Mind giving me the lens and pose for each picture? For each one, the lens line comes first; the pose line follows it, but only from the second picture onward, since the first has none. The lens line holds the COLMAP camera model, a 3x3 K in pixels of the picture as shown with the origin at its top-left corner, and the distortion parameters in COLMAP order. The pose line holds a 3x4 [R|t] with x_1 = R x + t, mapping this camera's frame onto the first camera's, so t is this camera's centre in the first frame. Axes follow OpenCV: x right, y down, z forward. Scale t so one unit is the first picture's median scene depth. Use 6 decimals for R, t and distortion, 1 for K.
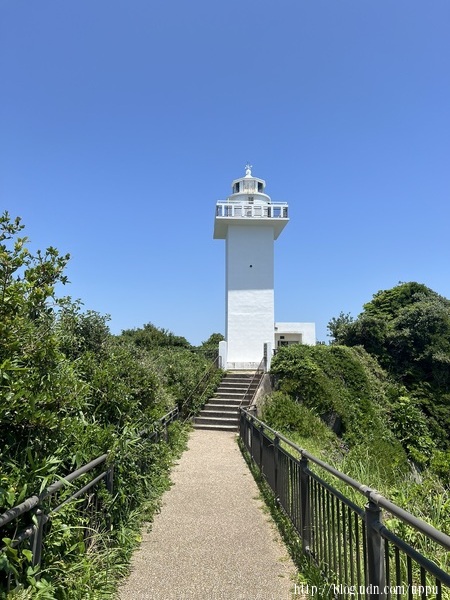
lens RADIAL K [[447.7, 0, 225.0], [0, 447.7, 300.0], [0, 0, 1]] dist [-0.004086, 0.000339]
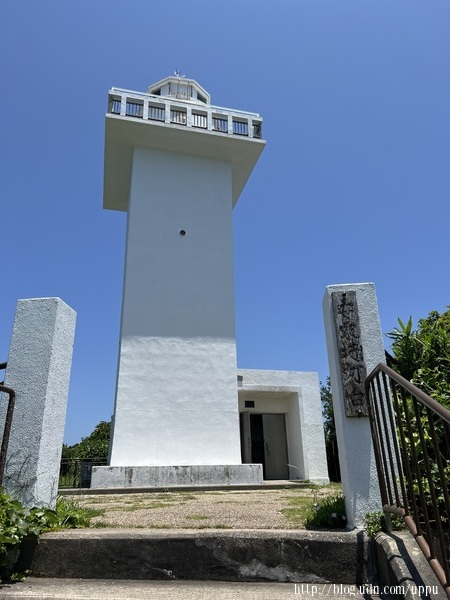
lens RADIAL K [[447.7, 0, 225.0], [0, 447.7, 300.0], [0, 0, 1]] dist [-0.004086, 0.000339]
pose [[0.978792, 0.047631, 0.199241, 0.015622], [-0.000436, 0.973076, -0.230485, 0.089075], [-0.204855, 0.225510, 0.952460, 0.598496]]
